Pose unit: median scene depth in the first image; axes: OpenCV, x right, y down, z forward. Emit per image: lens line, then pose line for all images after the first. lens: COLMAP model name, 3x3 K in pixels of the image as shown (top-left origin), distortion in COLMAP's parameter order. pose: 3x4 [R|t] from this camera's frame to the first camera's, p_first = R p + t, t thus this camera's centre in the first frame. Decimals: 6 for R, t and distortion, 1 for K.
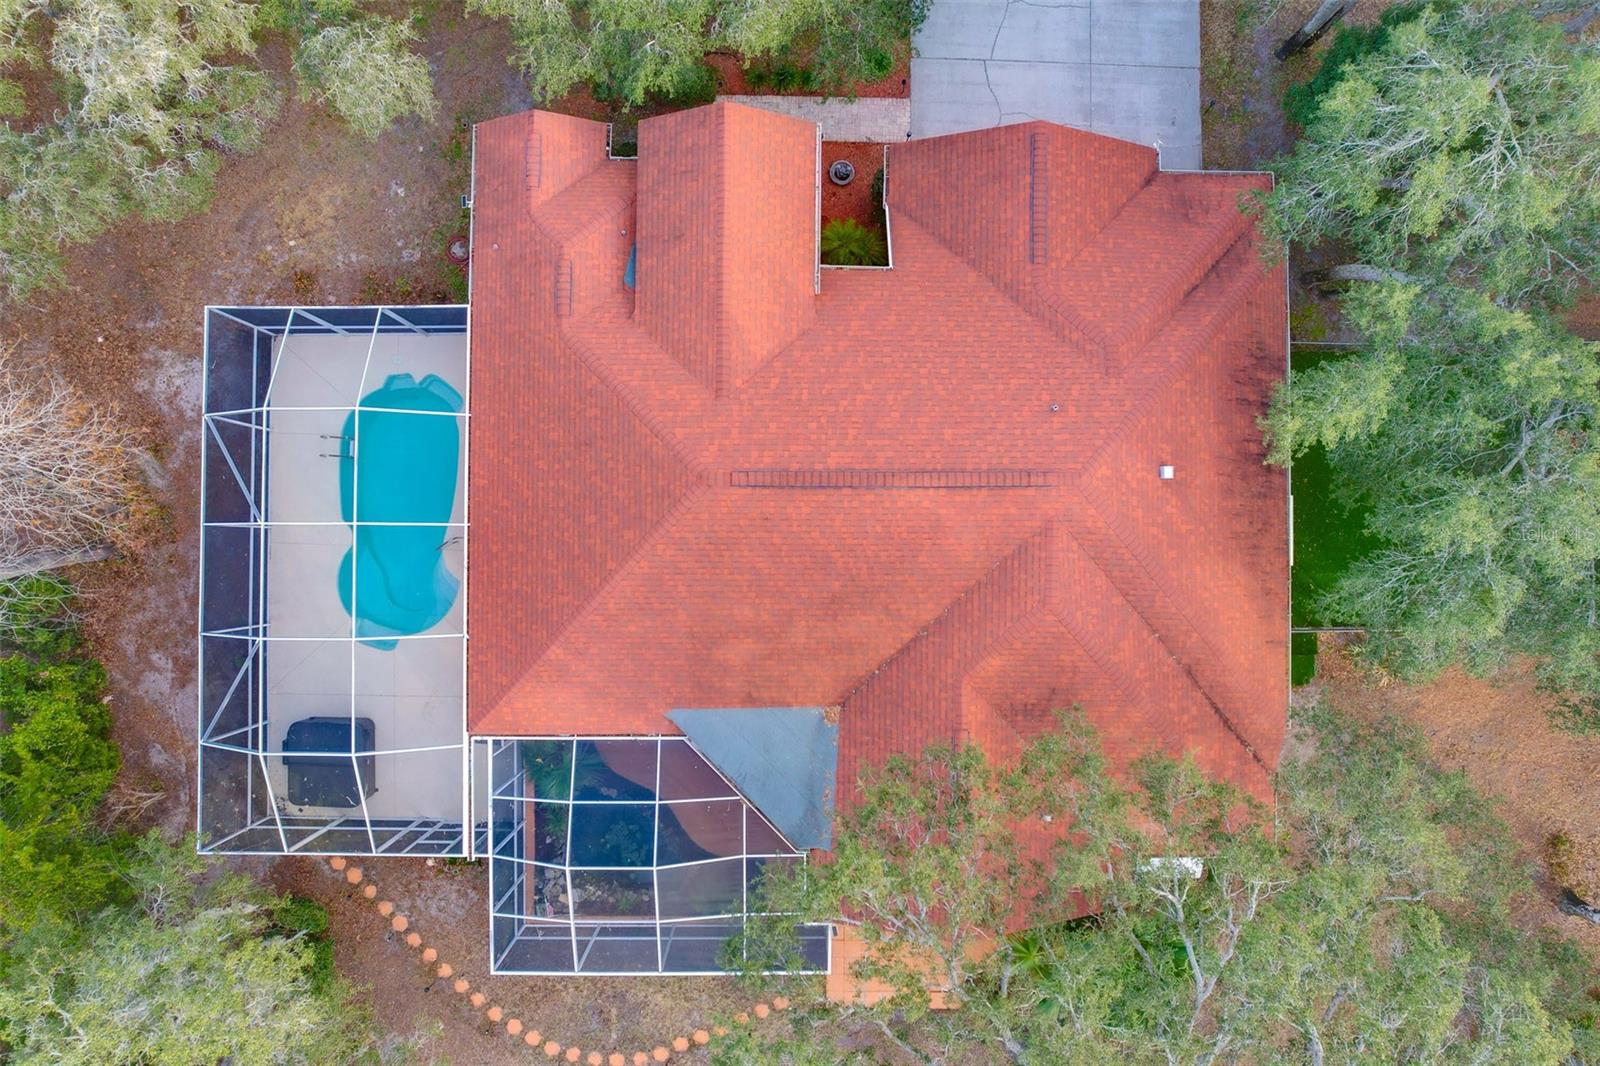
lens RADIAL K [[1016.2, 0, 803.8], [0, 1016.2, 540.4], [0, 0, 1]] dist [-0.069203, 0.059984]
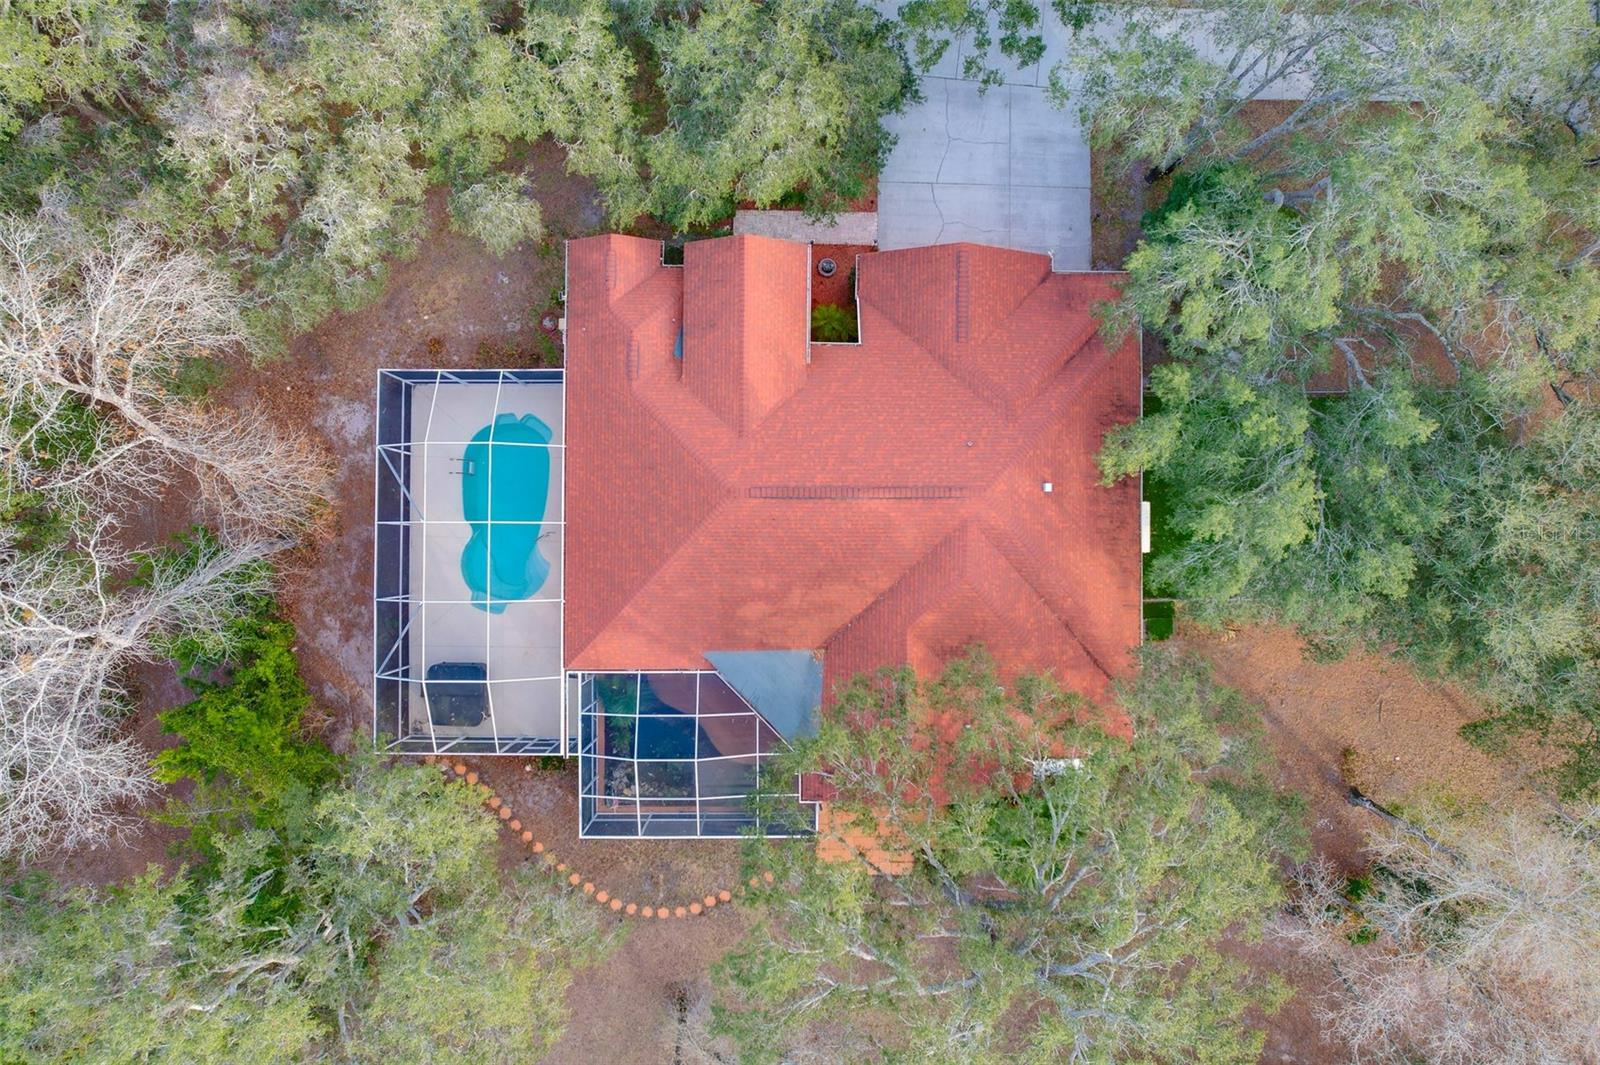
lens RADIAL K [[1016.2, 0, 803.8], [0, 1016.2, 539.9], [0, 0, 1]] dist [-0.069203, 0.059984]
pose [[1.000000, 0.000021, 0.000261, 0.006498], [-0.000022, 0.999996, 0.002663, 0.004457], [-0.000261, -0.002663, 0.999996, -0.442142]]
